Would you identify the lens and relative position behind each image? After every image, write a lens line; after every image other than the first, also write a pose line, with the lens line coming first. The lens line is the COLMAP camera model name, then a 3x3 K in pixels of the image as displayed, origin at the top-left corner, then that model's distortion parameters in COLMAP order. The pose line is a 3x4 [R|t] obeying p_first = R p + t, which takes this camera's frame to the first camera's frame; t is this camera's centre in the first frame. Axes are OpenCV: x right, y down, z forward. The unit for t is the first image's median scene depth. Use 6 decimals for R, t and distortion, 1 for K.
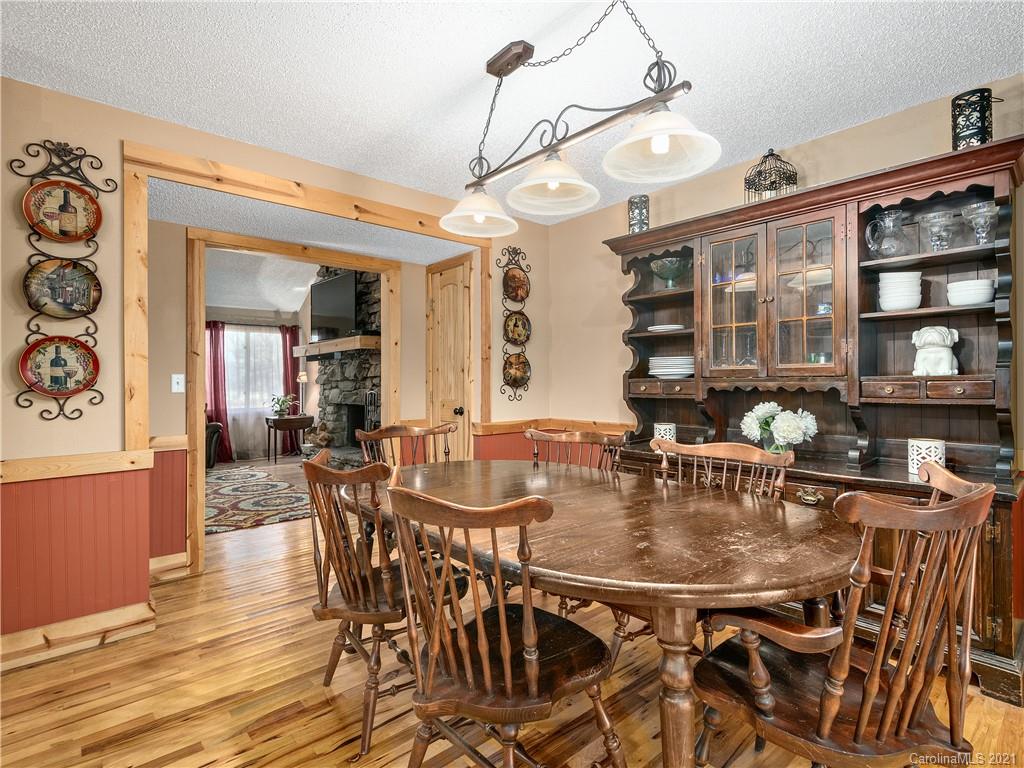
lens RADIAL K [[526.5, 0, 502.5], [0, 526.5, 380.2], [0, 0, 1]] dist [0.015057, -0.004344]
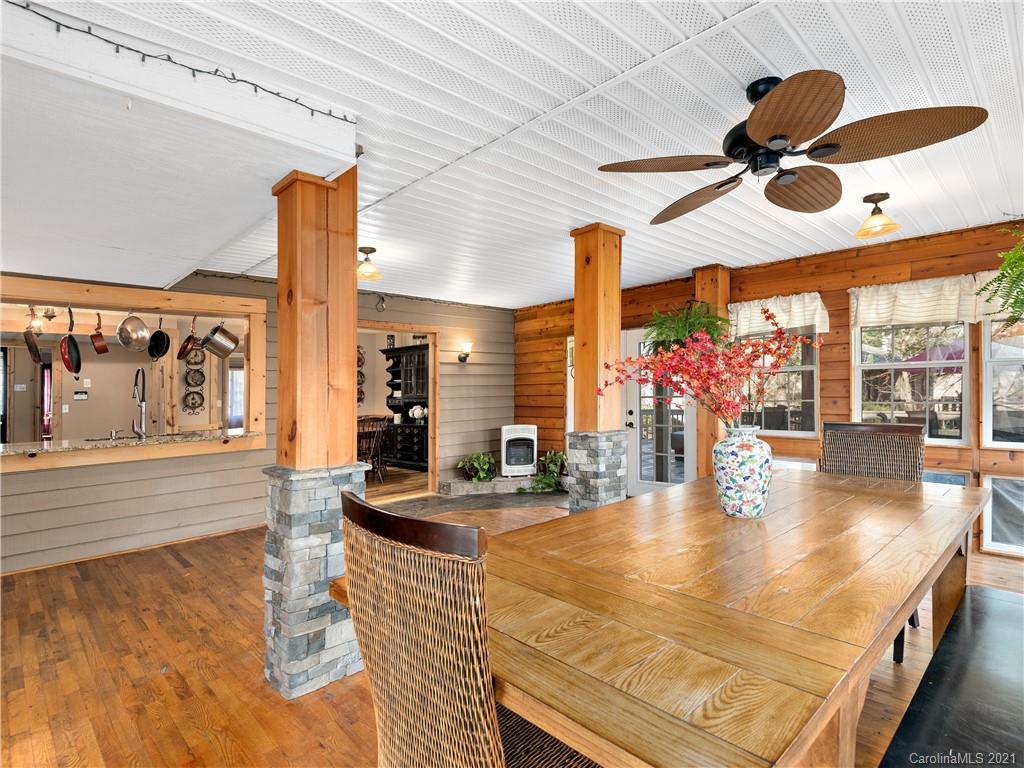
lens RADIAL K [[526.5, 0, 520.3], [0, 526.5, 386.0], [0, 0, 1]] dist [0.015057, -0.004344]
pose [[0.997887, -0.019178, 0.062084, 1.041320], [0.019678, 0.999779, -0.007449, -0.047408], [-0.061927, 0.008655, 0.998043, -2.475623]]
